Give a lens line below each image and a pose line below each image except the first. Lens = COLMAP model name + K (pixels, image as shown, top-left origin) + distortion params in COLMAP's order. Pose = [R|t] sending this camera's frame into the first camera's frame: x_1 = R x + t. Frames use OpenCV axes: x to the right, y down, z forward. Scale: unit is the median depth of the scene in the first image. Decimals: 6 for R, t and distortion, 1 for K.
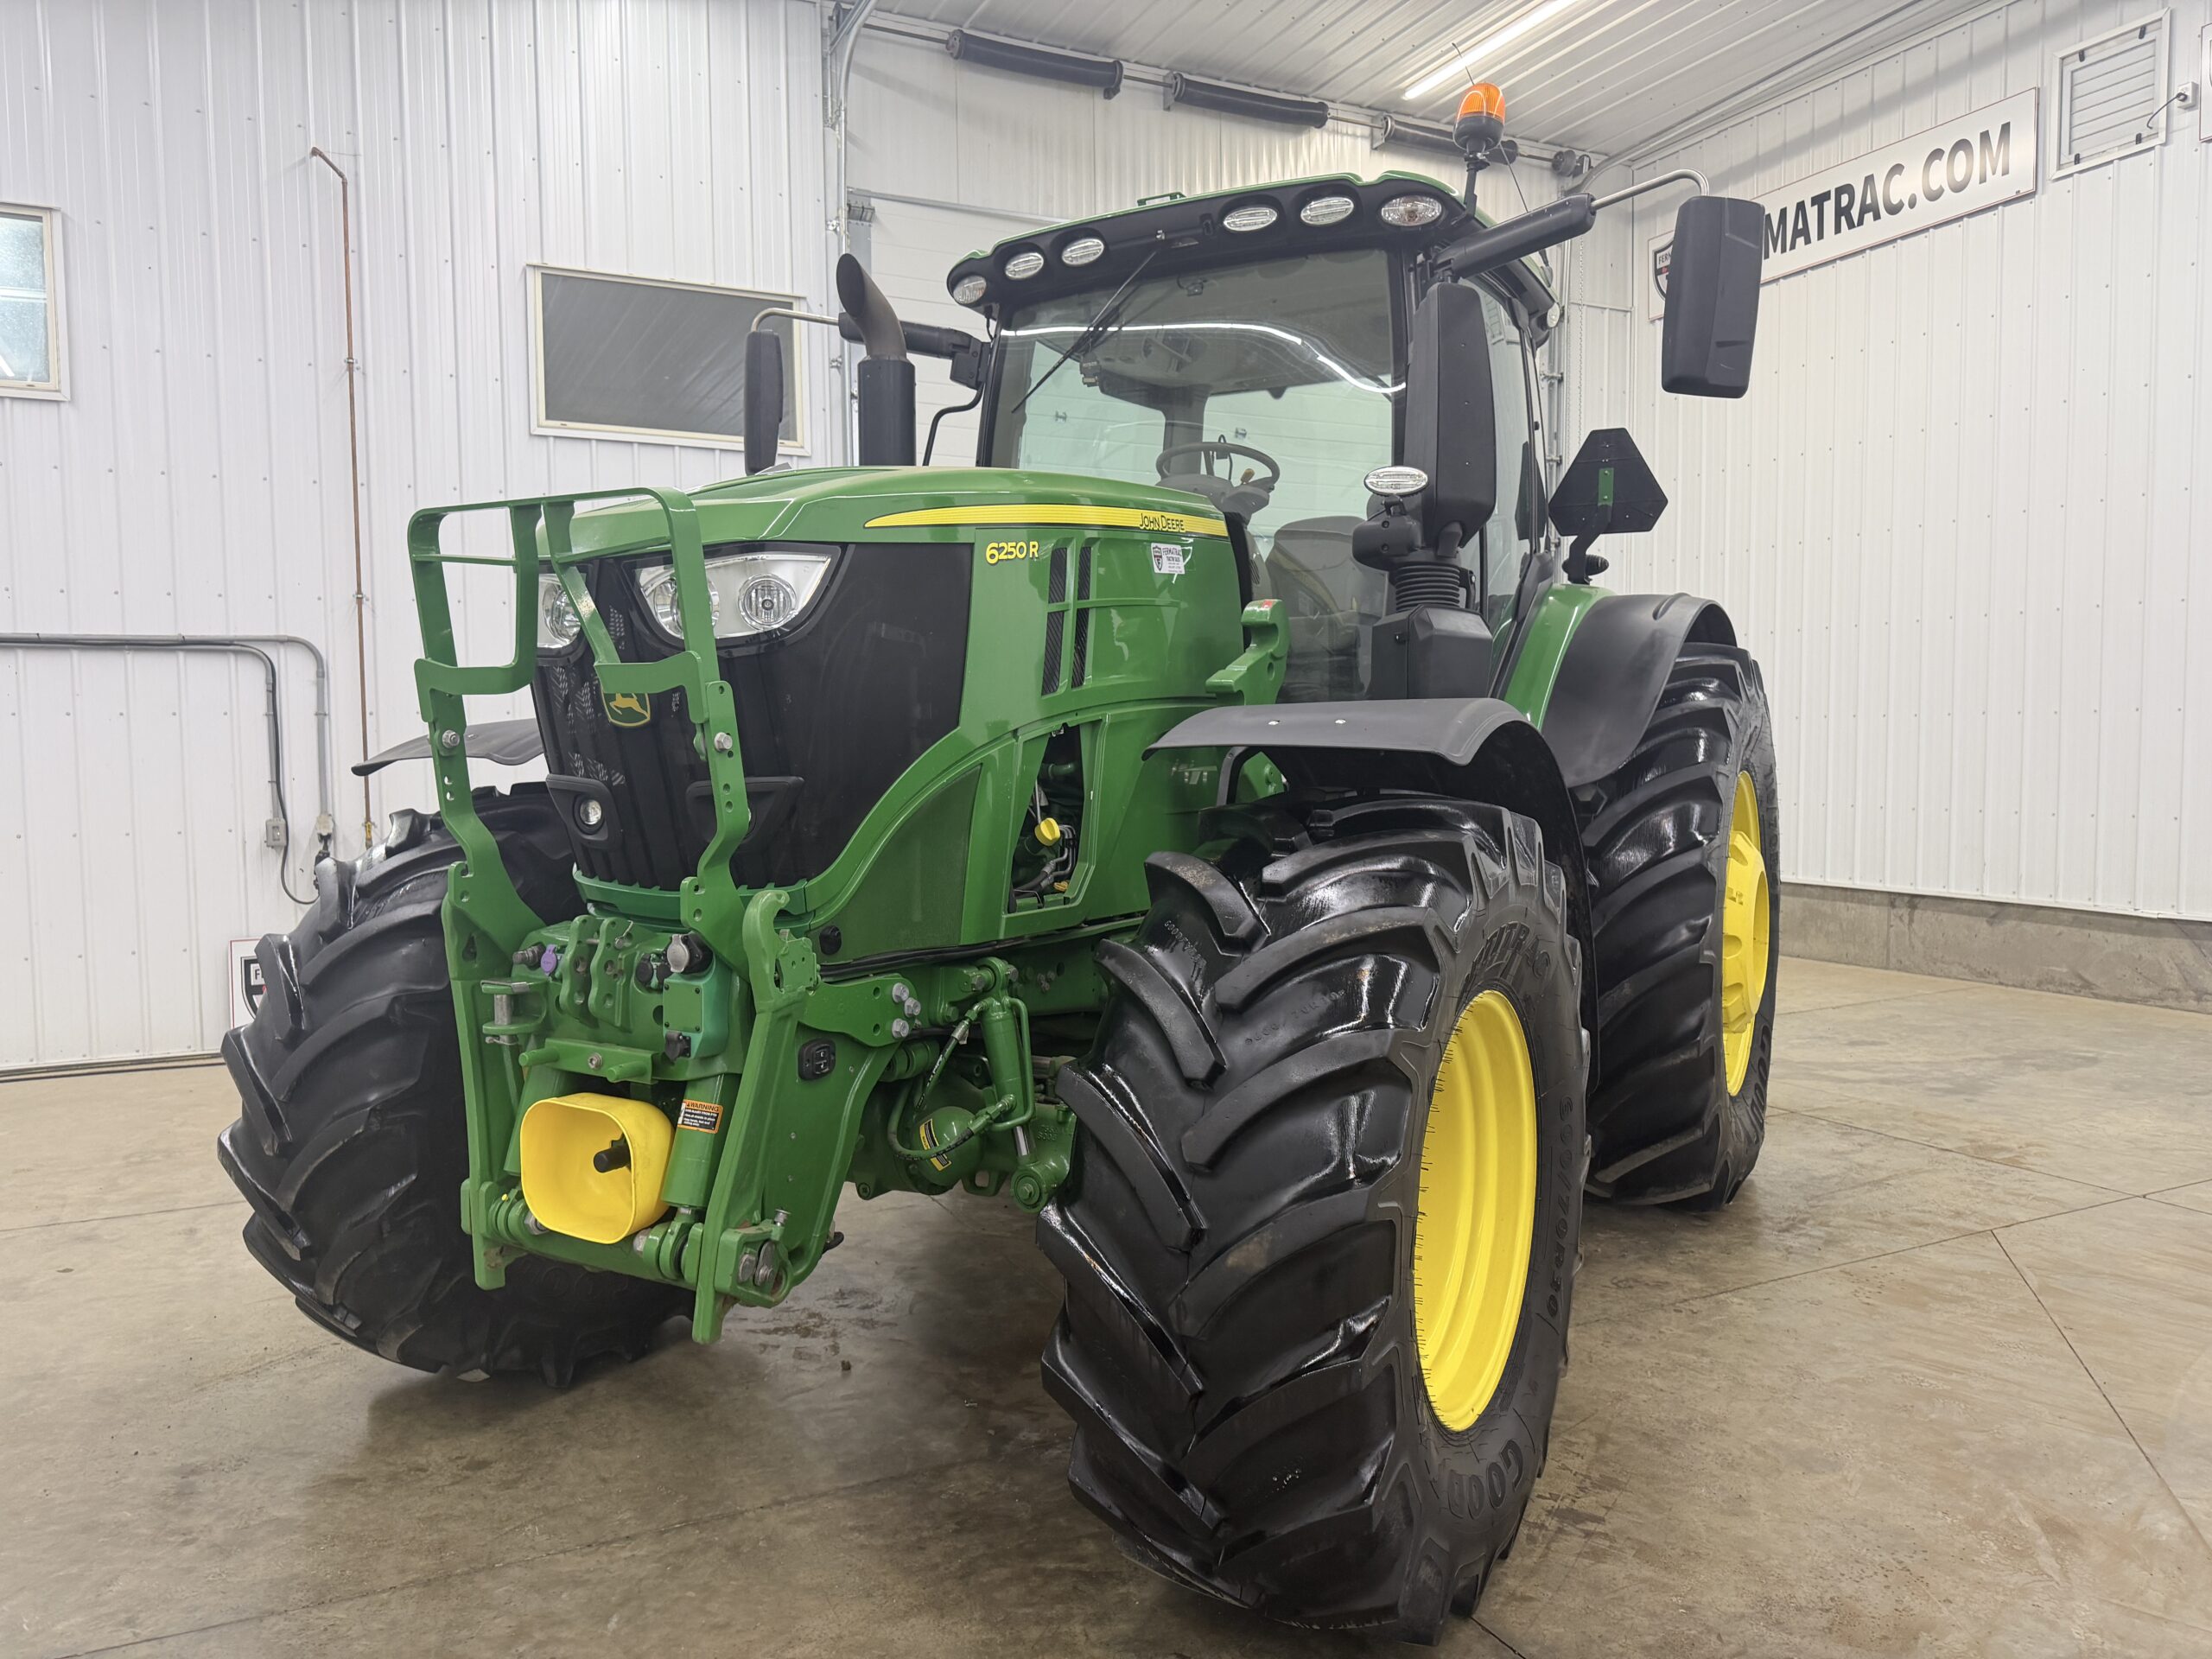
lens RADIAL K [[1564.1, 0, 1102.2], [0, 1564.1, 834.1], [0, 0, 1]] dist [0.024271, -0.024753]
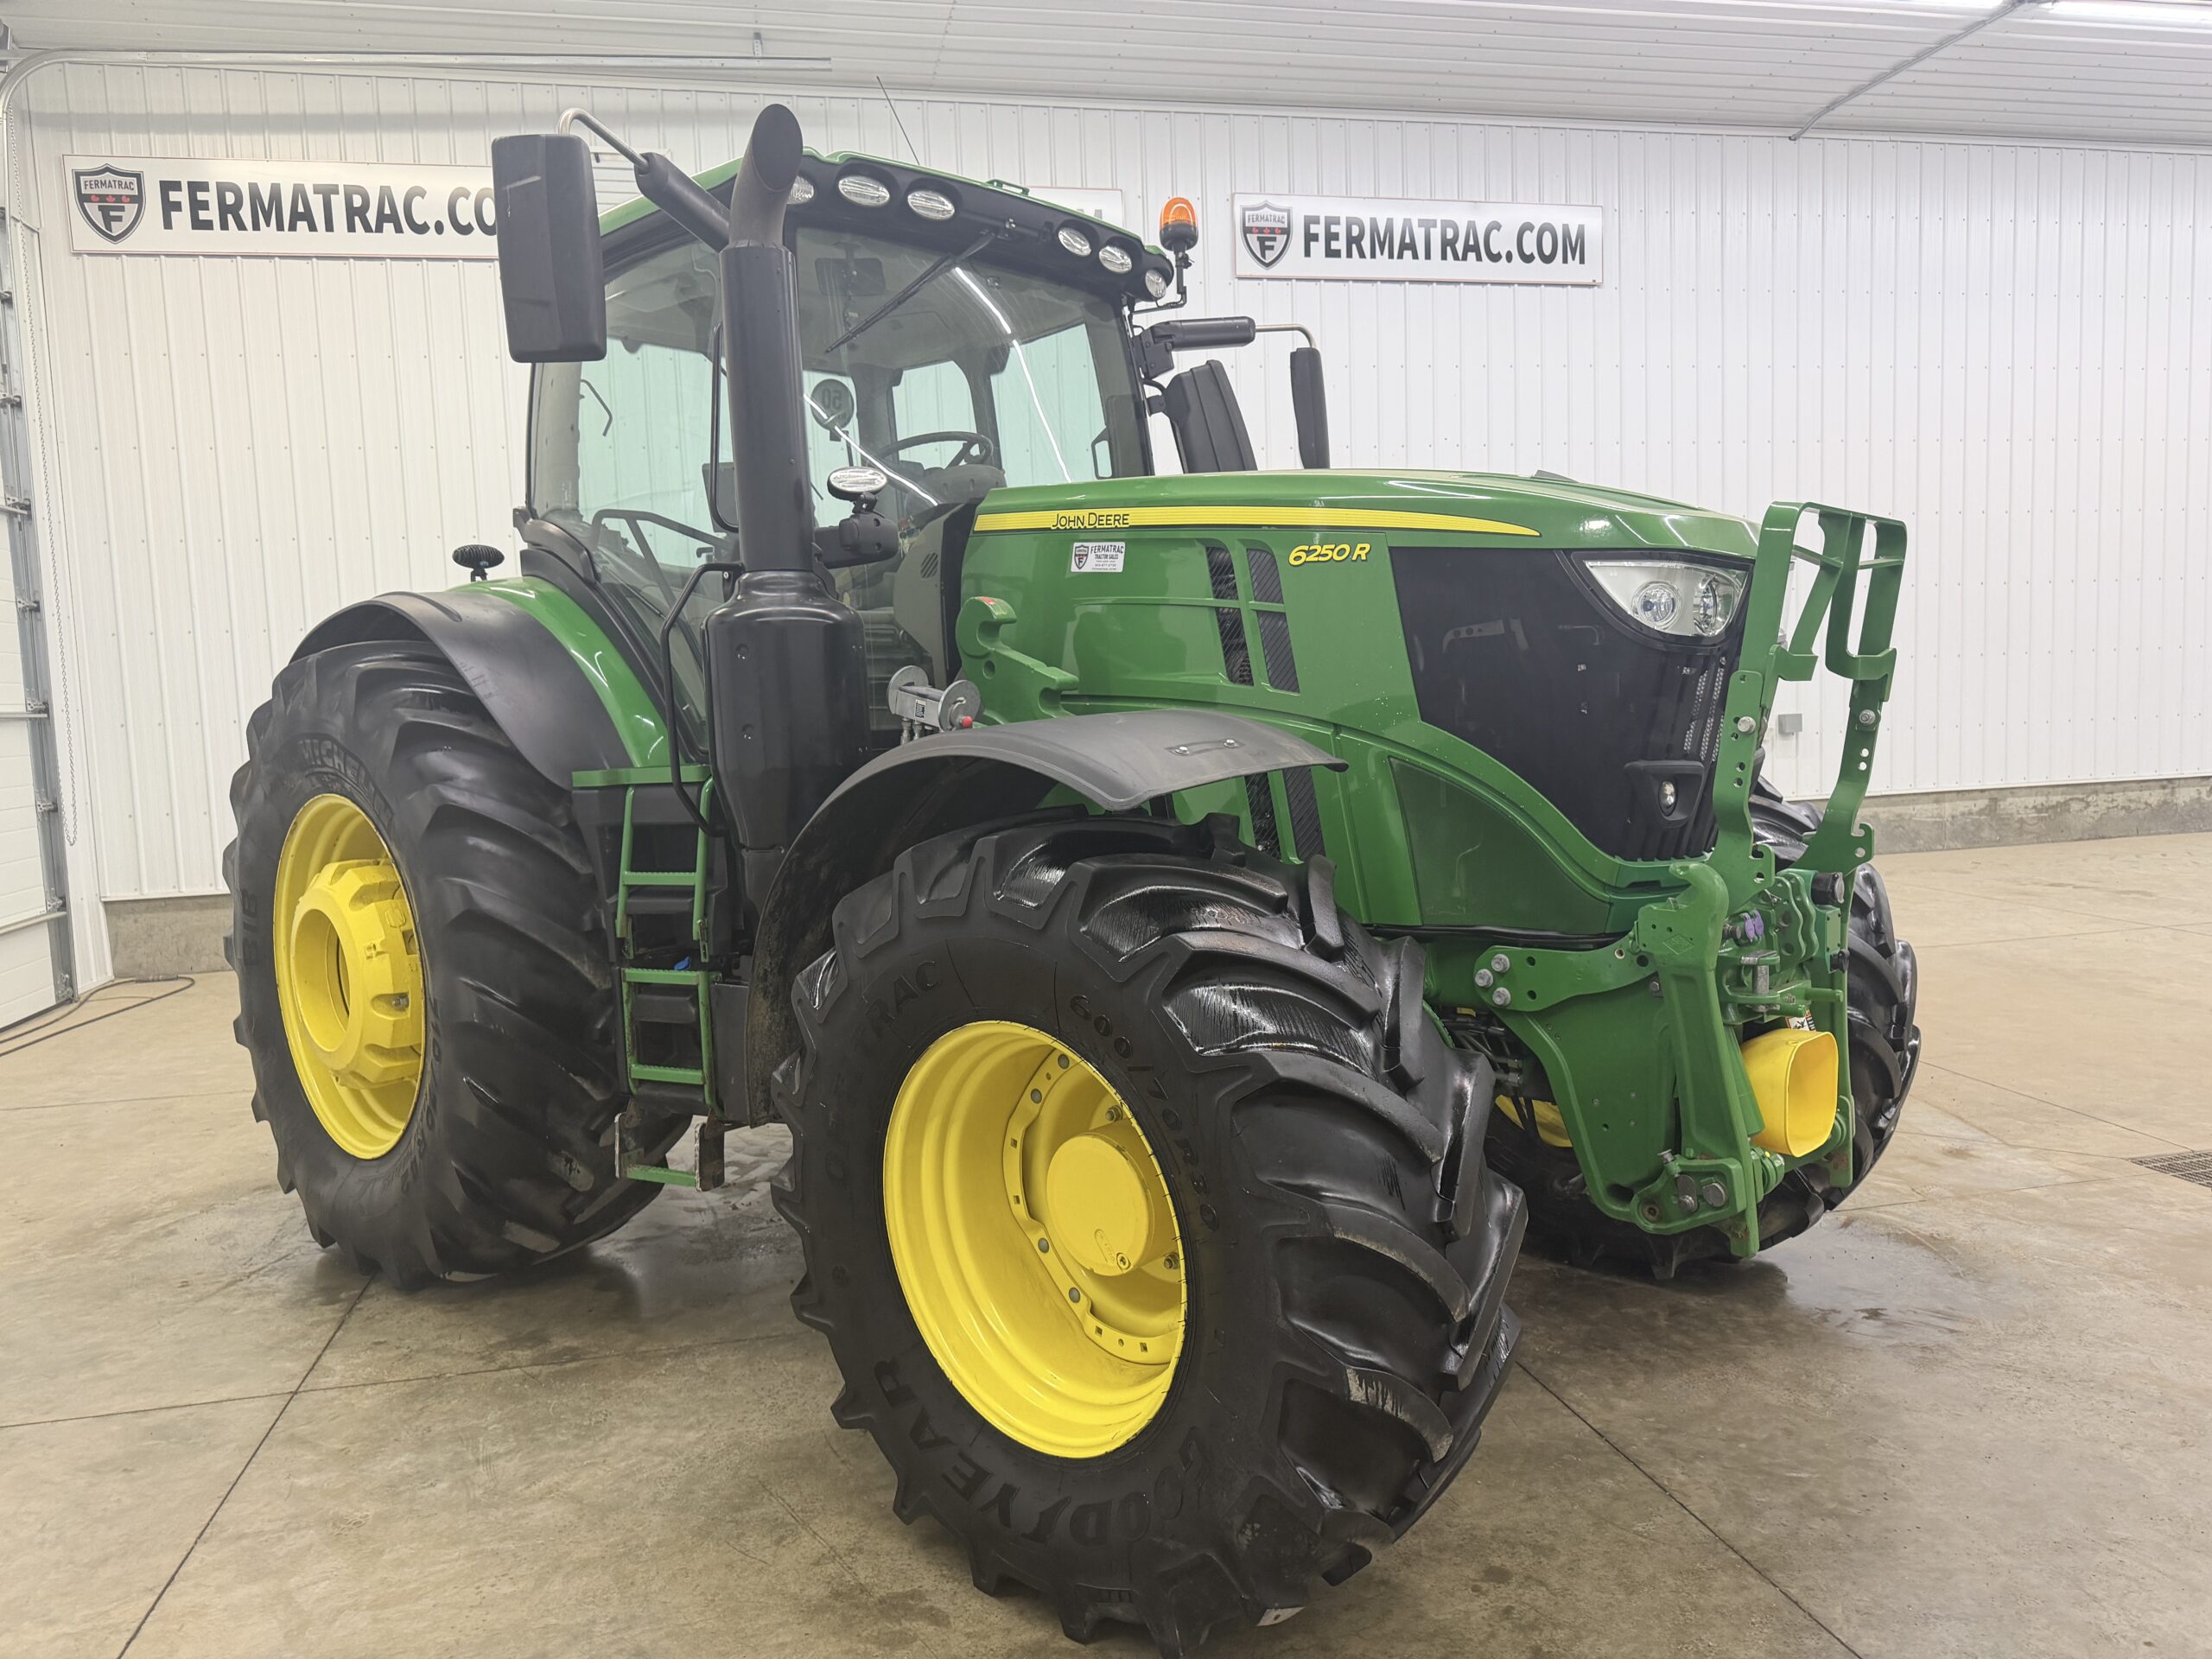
lens RADIAL K [[1564.1, 0, 1103.3], [0, 1564.1, 830.8], [0, 0, 1]] dist [0.024271, -0.024753]
pose [[0.234457, -0.086974, 0.968228, -0.910047], [0.092016, 0.993503, 0.066962, -0.059783], [-0.967762, 0.073393, 0.240937, 0.708008]]
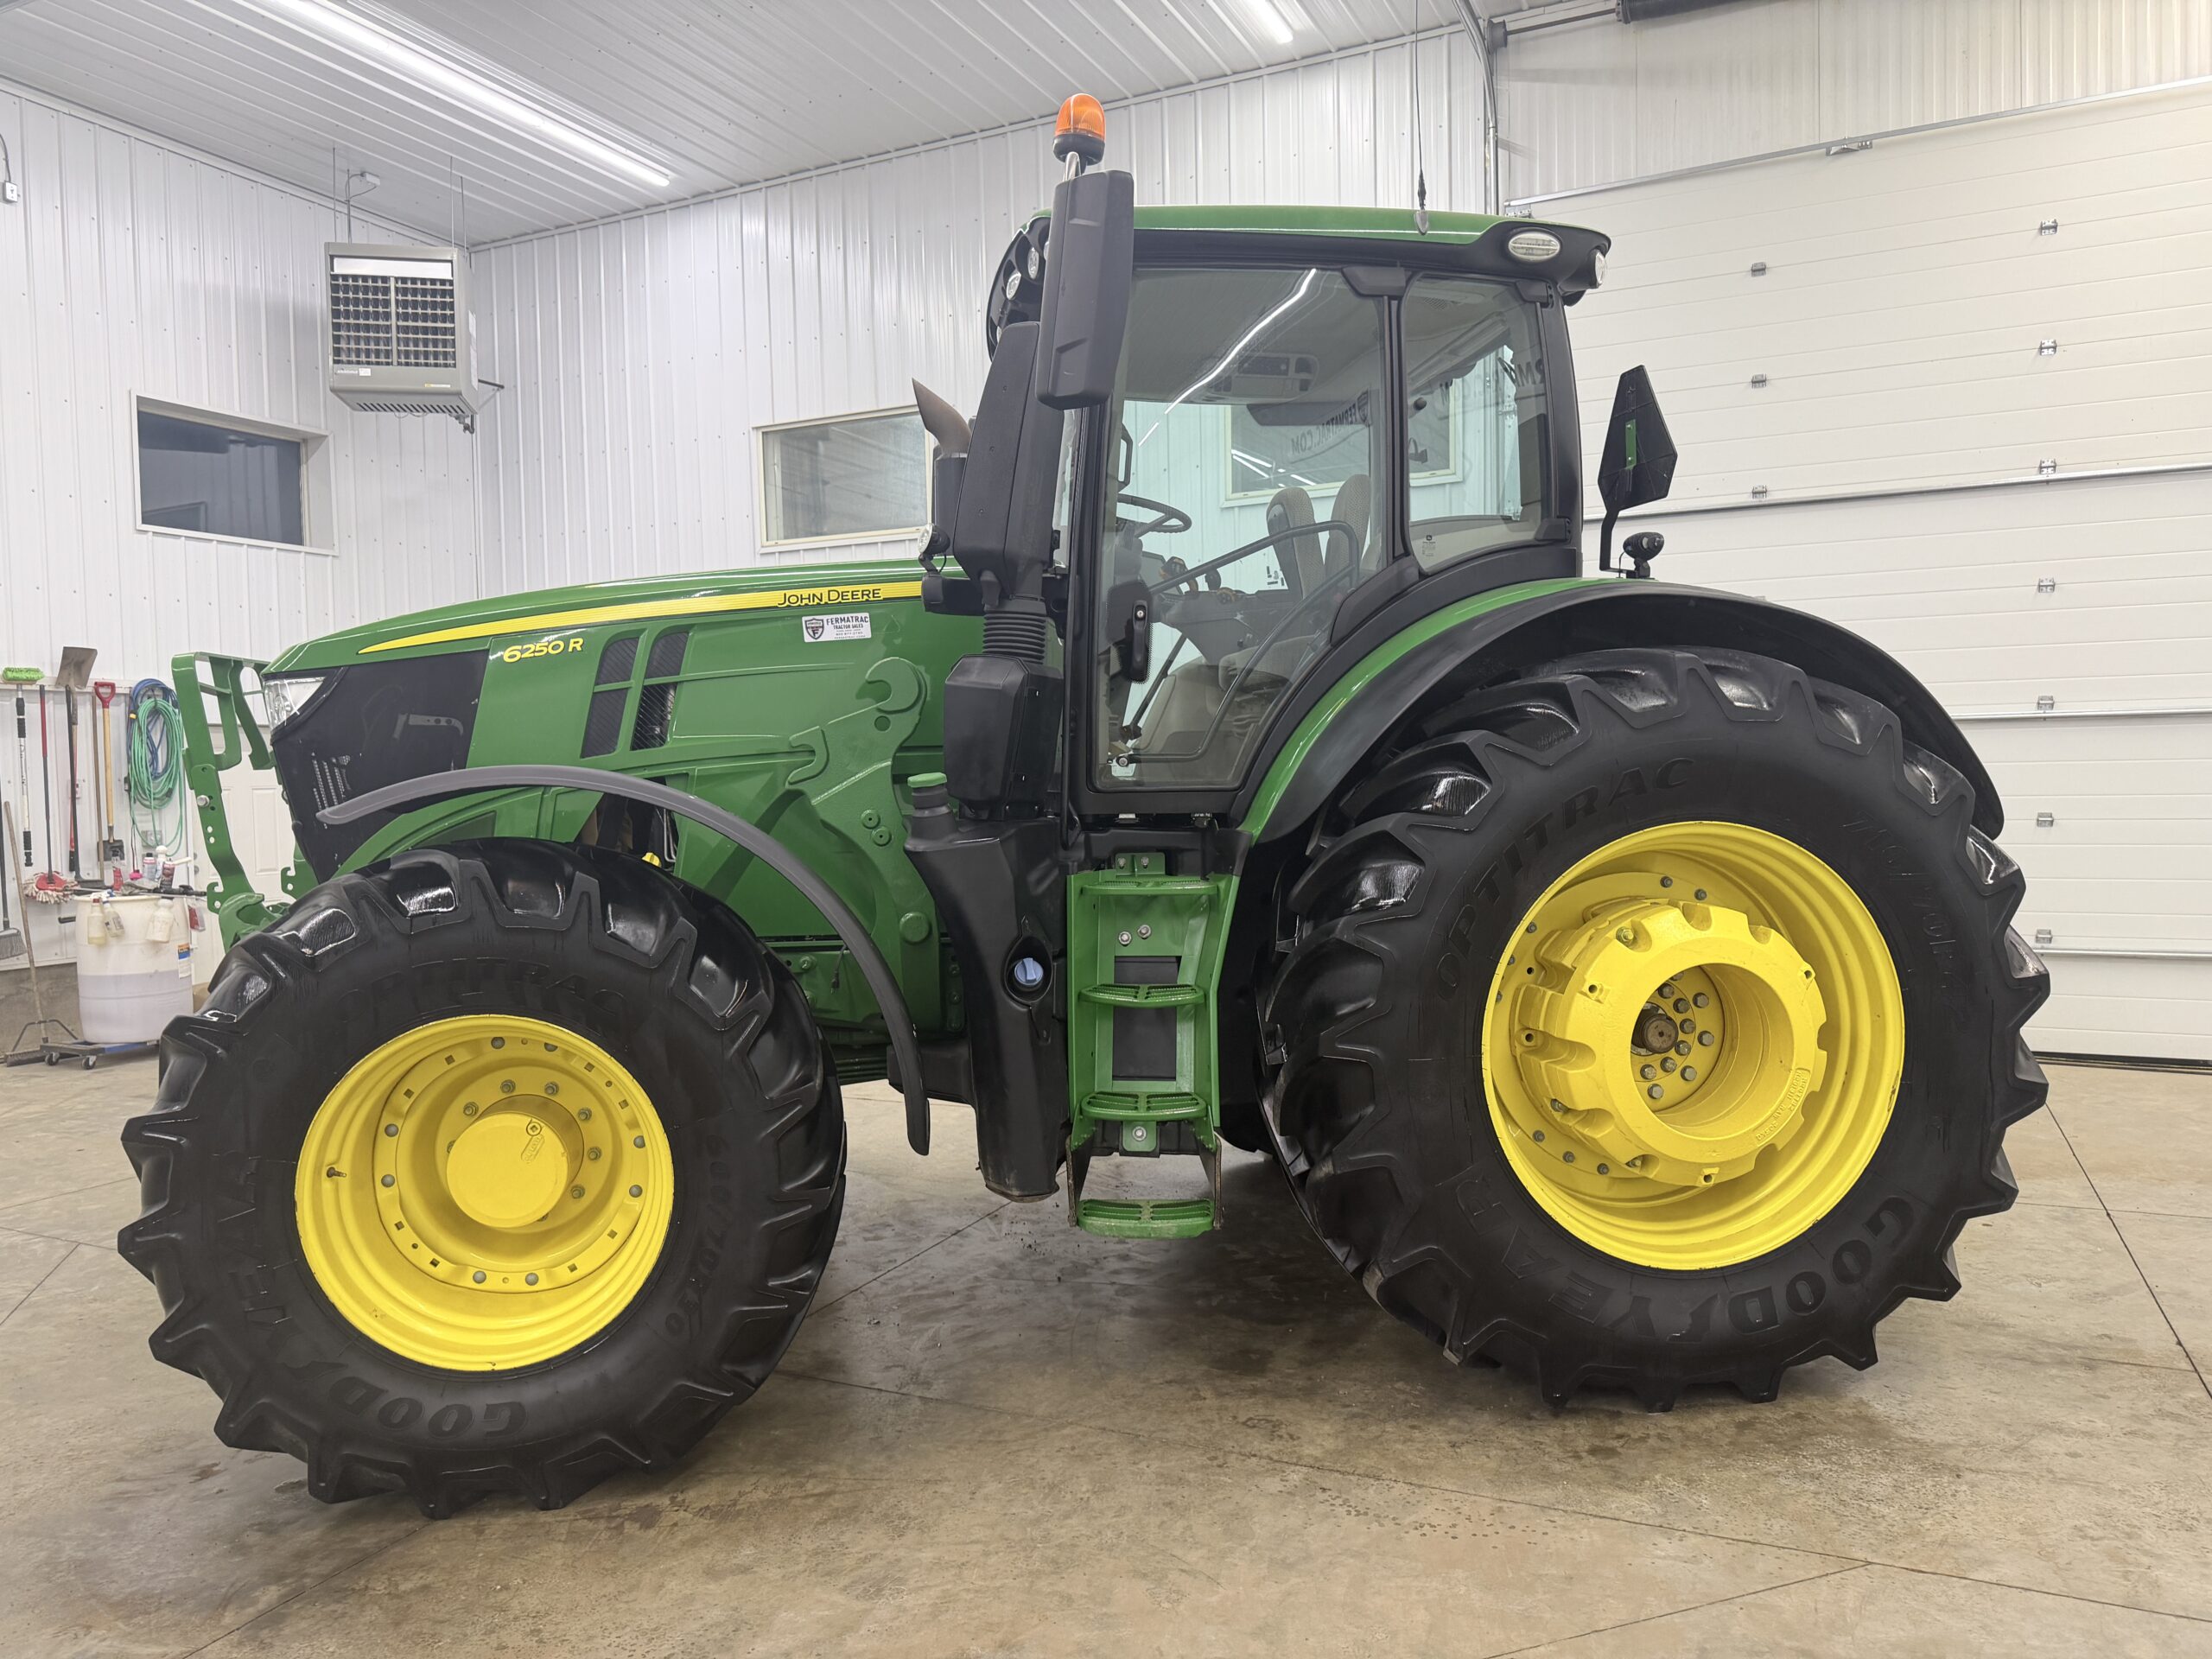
lens RADIAL K [[1564.1, 0, 1100.3], [0, 1564.1, 833.6], [0, 0, 1]] dist [0.024271, -0.024753]
pose [[0.622004, 0.028313, -0.782502, 0.895213], [-0.029877, 0.999476, 0.012414, -0.039784], [0.782444, 0.015657, 0.622525, 0.379520]]
